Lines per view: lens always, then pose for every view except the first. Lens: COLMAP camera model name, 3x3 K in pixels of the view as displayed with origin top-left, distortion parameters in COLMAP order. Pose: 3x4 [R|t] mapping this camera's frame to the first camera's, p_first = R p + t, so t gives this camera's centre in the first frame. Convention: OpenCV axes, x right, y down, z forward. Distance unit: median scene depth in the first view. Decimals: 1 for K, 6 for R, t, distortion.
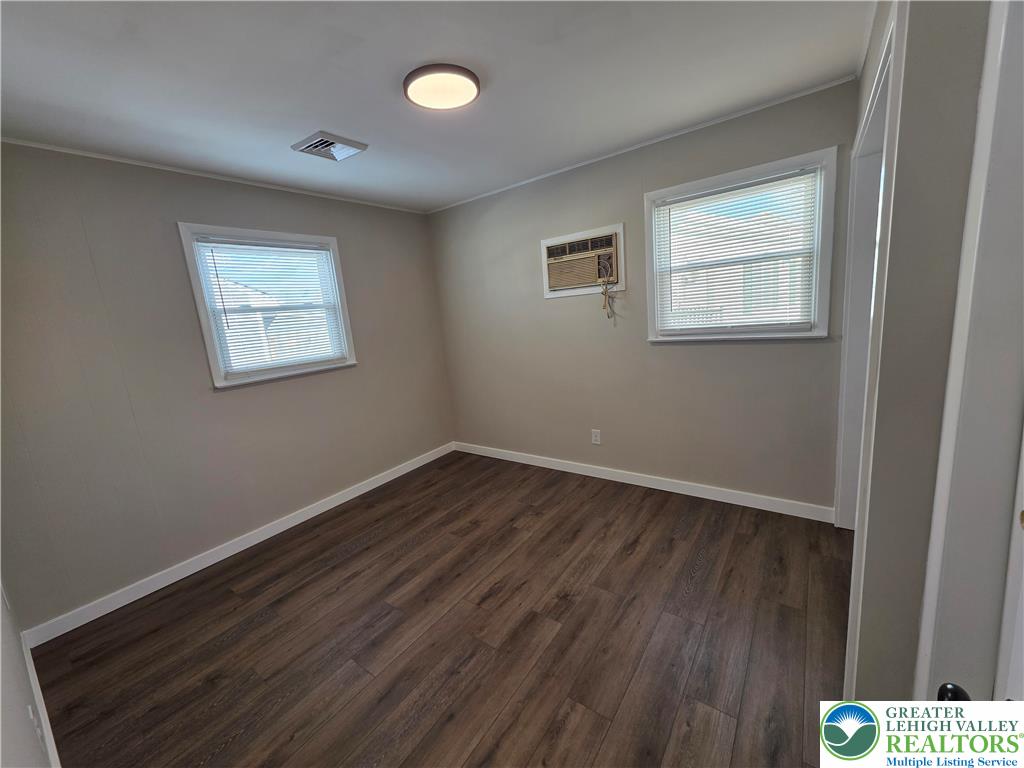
lens RADIAL K [[405.6, 0, 515.2], [0, 405.6, 384.4], [0, 0, 1]] dist [0.004499, 0.000286]
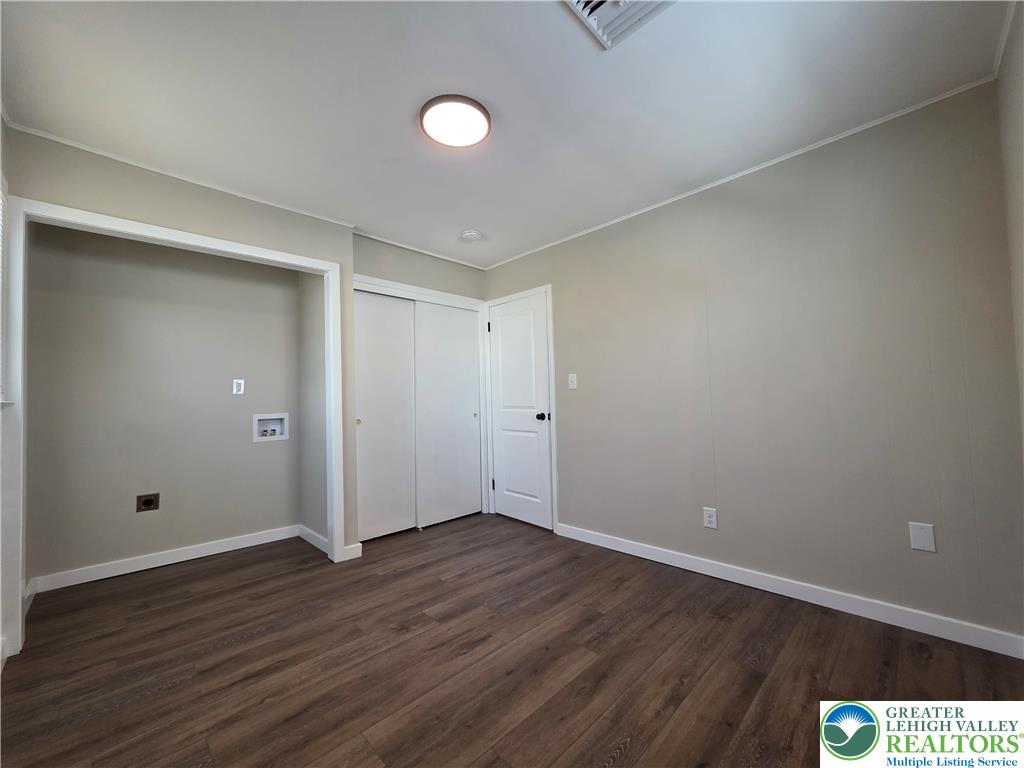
lens RADIAL K [[405.6, 0, 511.5], [0, 405.6, 383.1], [0, 0, 1]] dist [0.004499, 0.000286]
pose [[-0.980077, 0.114429, 0.162340, -0.307428], [0.137707, 0.980494, 0.140242, -0.130258], [-0.143126, 0.159804, -0.976718, 1.561930]]
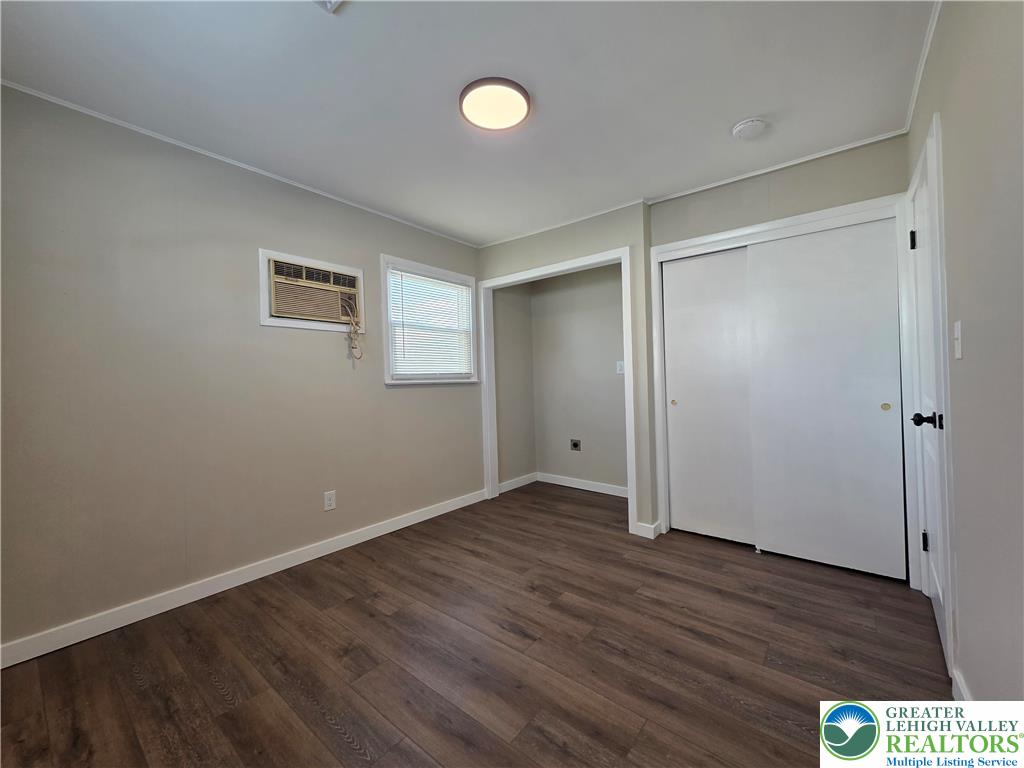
lens RADIAL K [[405.6, 0, 511.2], [0, 405.6, 382.4], [0, 0, 1]] dist [0.004499, 0.000286]
pose [[0.050869, 0.085370, 0.995050, -0.862012], [0.205487, 0.974127, -0.094080, 0.068702], [-0.977337, 0.209256, 0.032011, 0.781810]]
